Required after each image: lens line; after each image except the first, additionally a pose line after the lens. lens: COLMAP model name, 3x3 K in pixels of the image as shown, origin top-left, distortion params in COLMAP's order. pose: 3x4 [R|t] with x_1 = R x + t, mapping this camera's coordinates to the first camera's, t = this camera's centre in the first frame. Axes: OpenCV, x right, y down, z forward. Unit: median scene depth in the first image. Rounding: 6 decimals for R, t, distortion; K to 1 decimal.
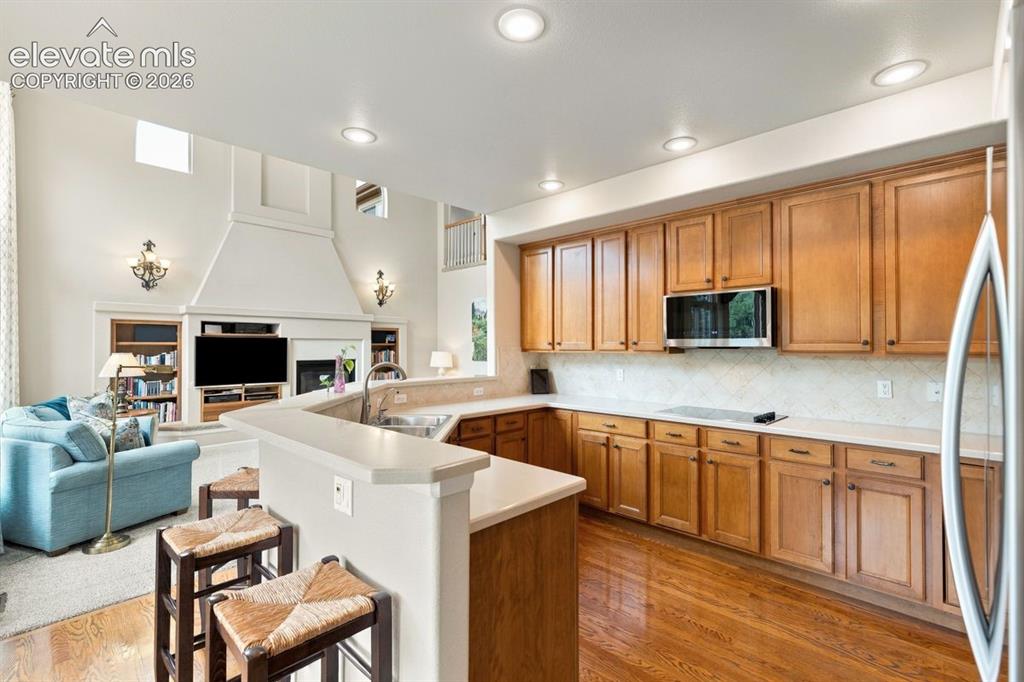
lens RADIAL K [[462.3, 0, 510.0], [0, 462.3, 342.2], [0, 0, 1]] dist [0.004821, 0.002183]
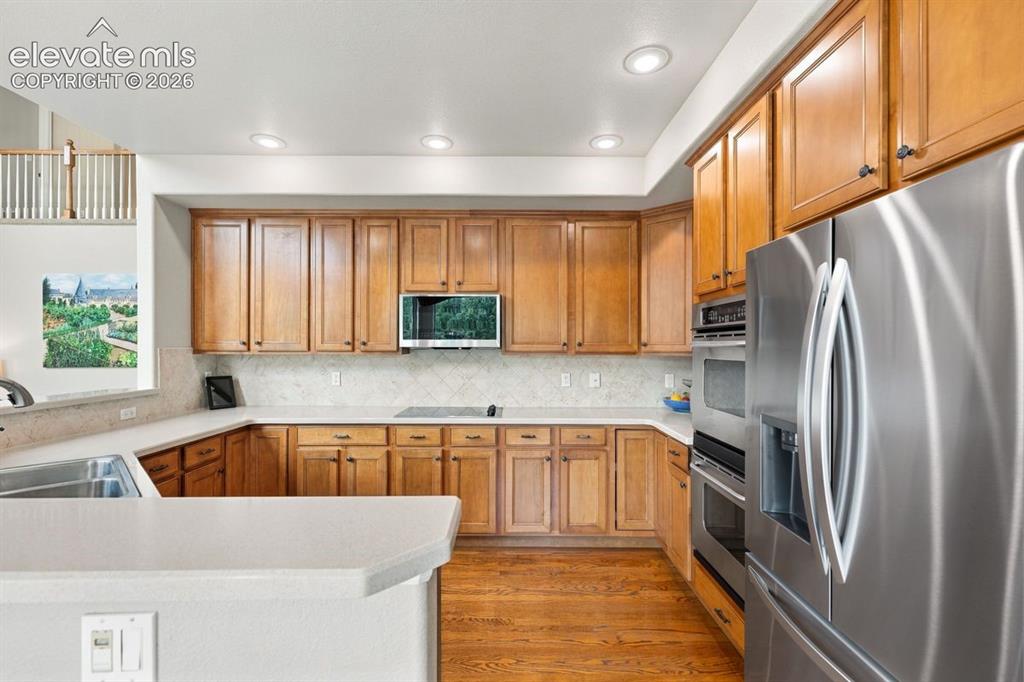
lens RADIAL K [[462.3, 0, 516.4], [0, 462.3, 344.5], [0, 0, 1]] dist [0.004821, 0.002183]
pose [[0.710903, 0.004446, 0.703276, -0.132025], [-0.007973, 0.999967, 0.001737, 0.000500], [-0.703245, -0.006842, 0.710915, 0.113698]]
